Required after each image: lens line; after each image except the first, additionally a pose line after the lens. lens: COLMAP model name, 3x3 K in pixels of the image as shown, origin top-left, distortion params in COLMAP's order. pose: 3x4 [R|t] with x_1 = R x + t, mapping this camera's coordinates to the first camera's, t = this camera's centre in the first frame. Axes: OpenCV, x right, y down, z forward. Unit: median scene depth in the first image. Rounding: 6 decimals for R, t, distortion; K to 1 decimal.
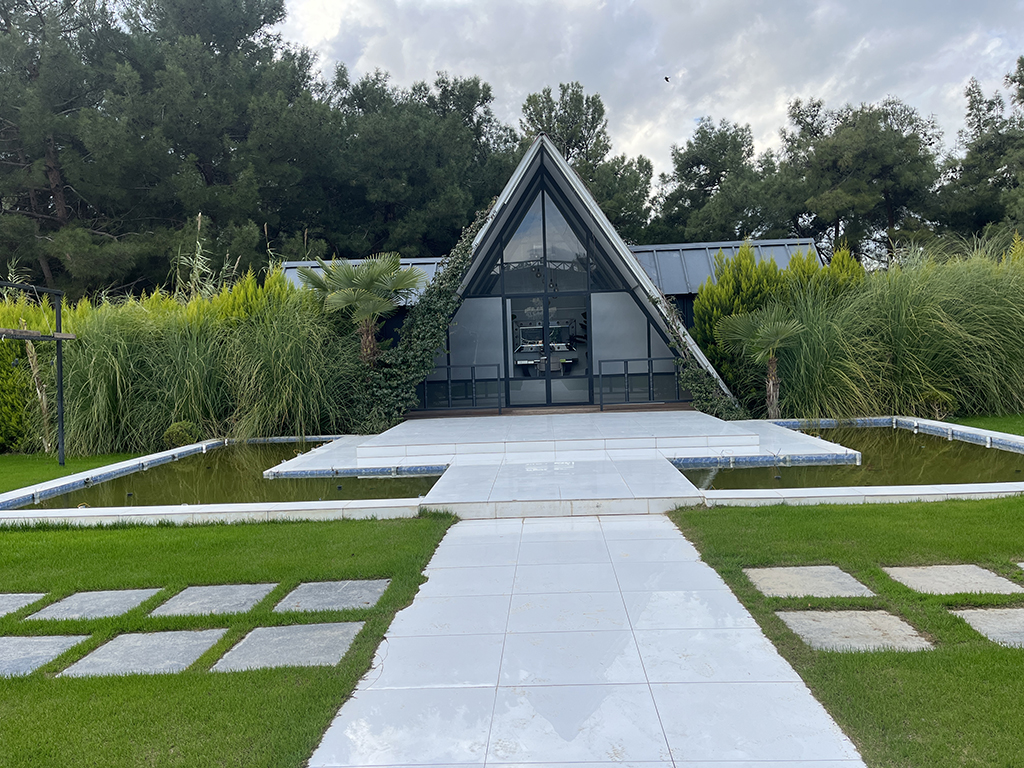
lens RADIAL K [[775.8, 0, 512.0], [0, 775.8, 384.0], [0, 0, 1]] dist [-0.001447, -0.000547]
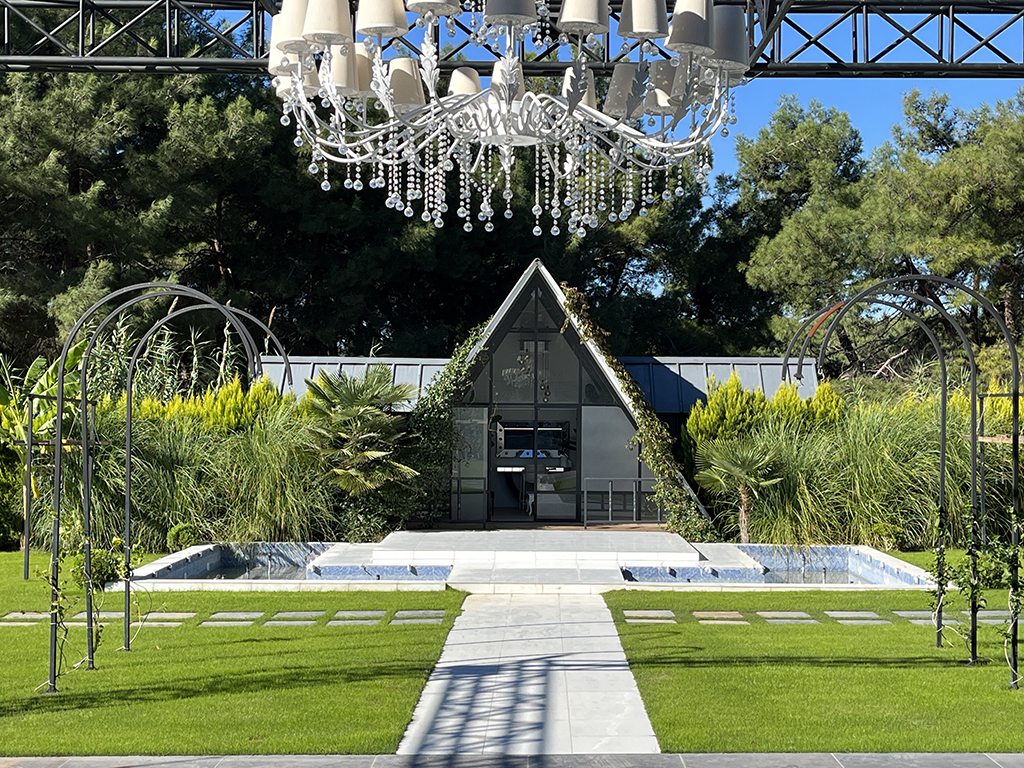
lens RADIAL K [[1567.6, 0, 512.0], [0, 1567.6, 384.0], [0, 0, 1]] dist [0.127221, -0.146535]
pose [[0.998687, 0.043738, 0.026651, -0.037669], [-0.042196, 0.997544, -0.055898, -0.031565], [-0.029031, 0.054700, 0.998081, -0.935331]]
